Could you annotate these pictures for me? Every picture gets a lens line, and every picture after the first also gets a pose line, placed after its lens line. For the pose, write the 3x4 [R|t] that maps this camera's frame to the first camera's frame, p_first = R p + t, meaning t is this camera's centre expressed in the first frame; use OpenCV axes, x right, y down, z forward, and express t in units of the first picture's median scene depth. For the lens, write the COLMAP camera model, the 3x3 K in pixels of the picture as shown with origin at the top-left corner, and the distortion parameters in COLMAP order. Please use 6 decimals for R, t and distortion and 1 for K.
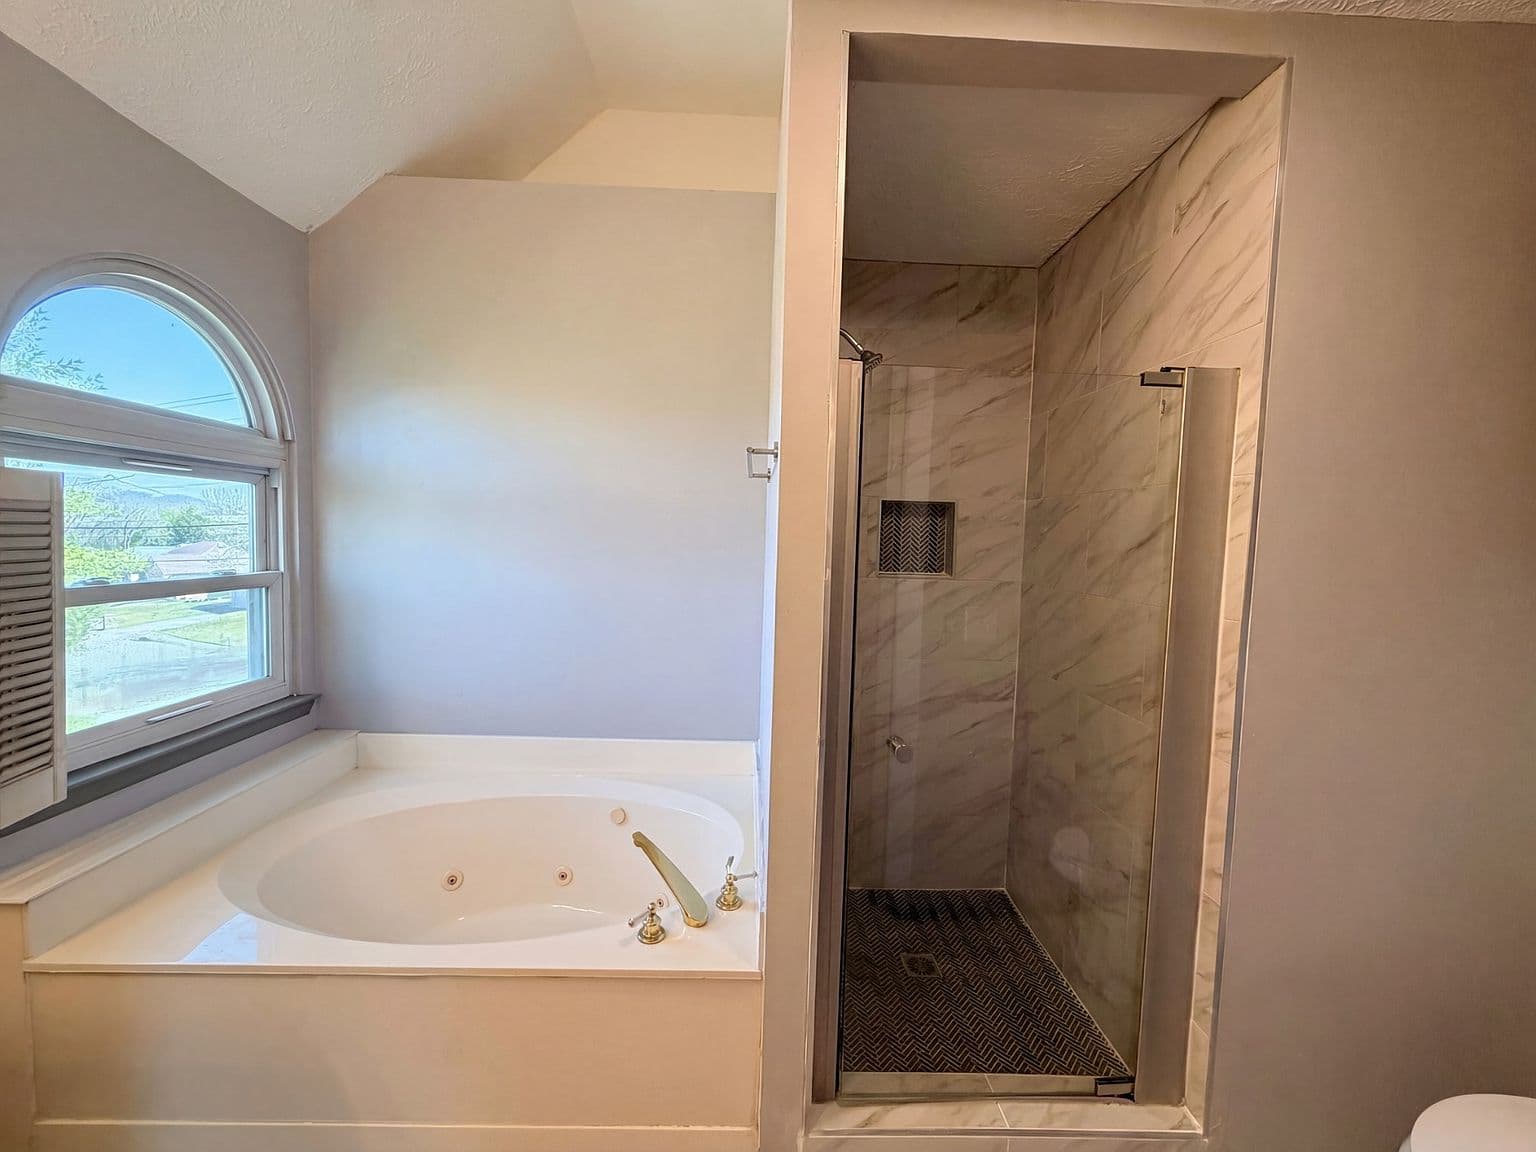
lens RADIAL K [[617.9, 0, 766.6], [0, 617.9, 571.7], [0, 0, 1]] dist [-0.000643, -0.000358]
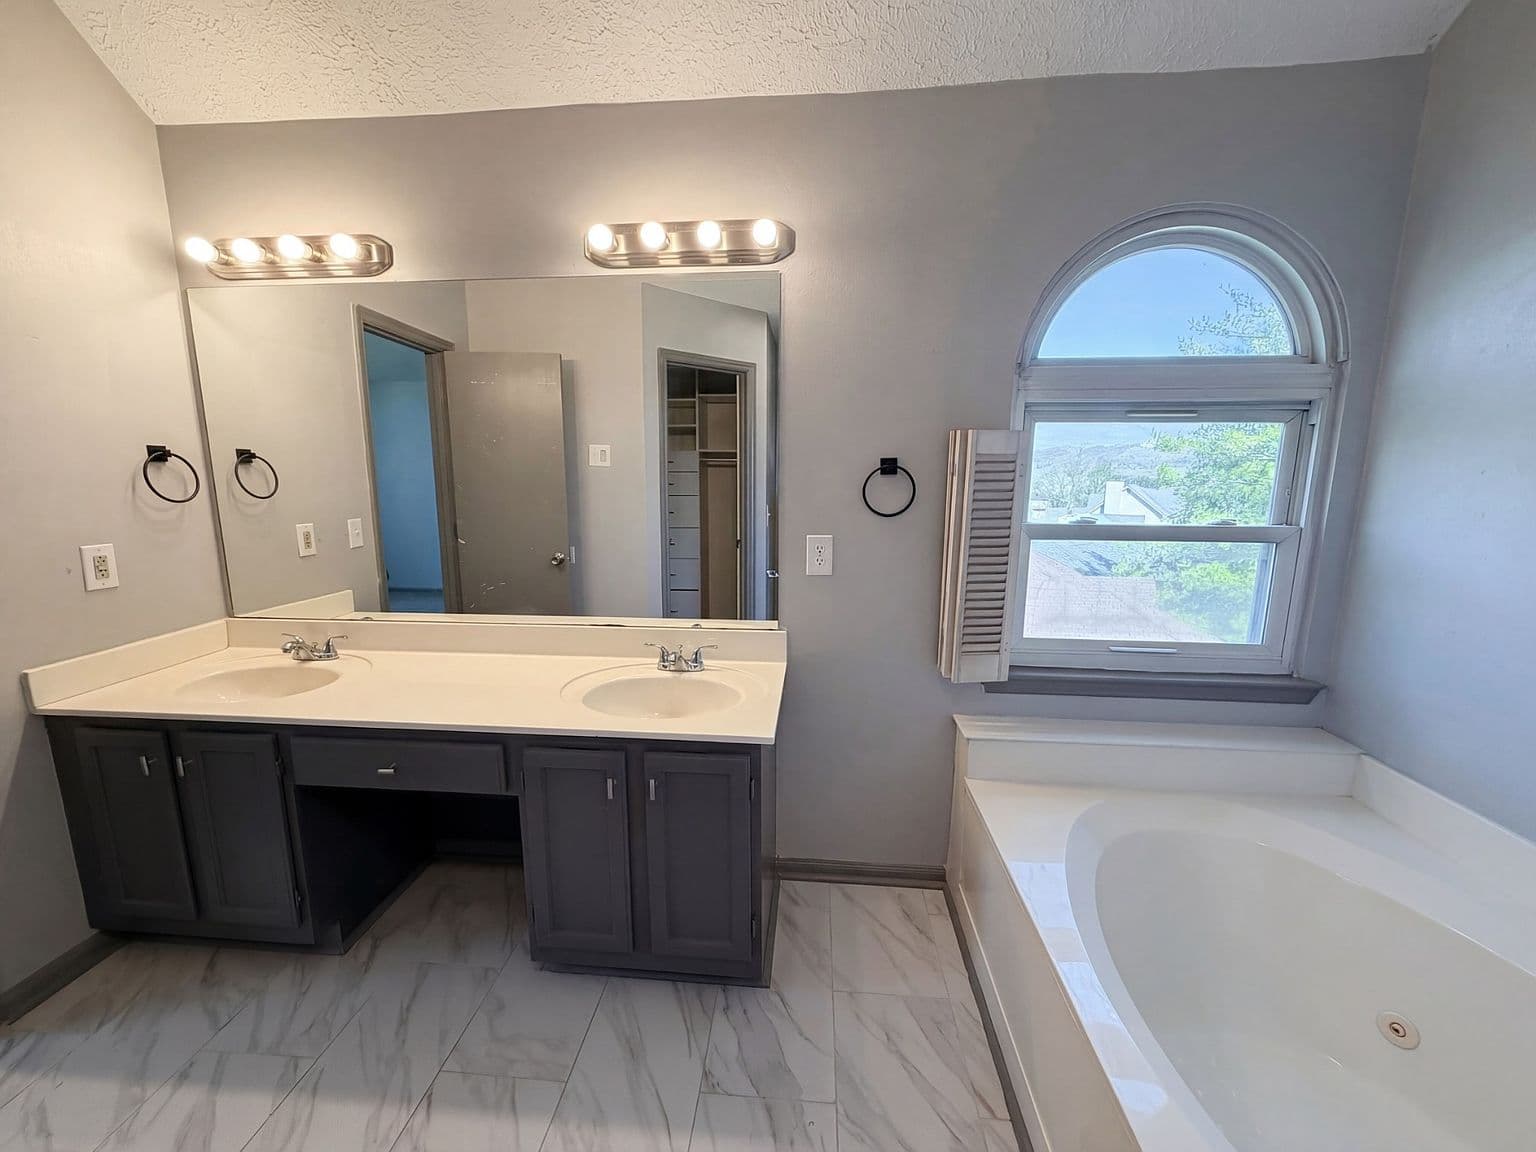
lens RADIAL K [[617.9, 0, 763.5], [0, 617.9, 577.1], [0, 0, 1]] dist [-0.000643, -0.000358]
pose [[-0.105530, 0.153309, -0.982527, 0.124072], [-0.064974, 0.984870, 0.160653, -0.021337], [0.992291, 0.080793, -0.093972, 0.379377]]
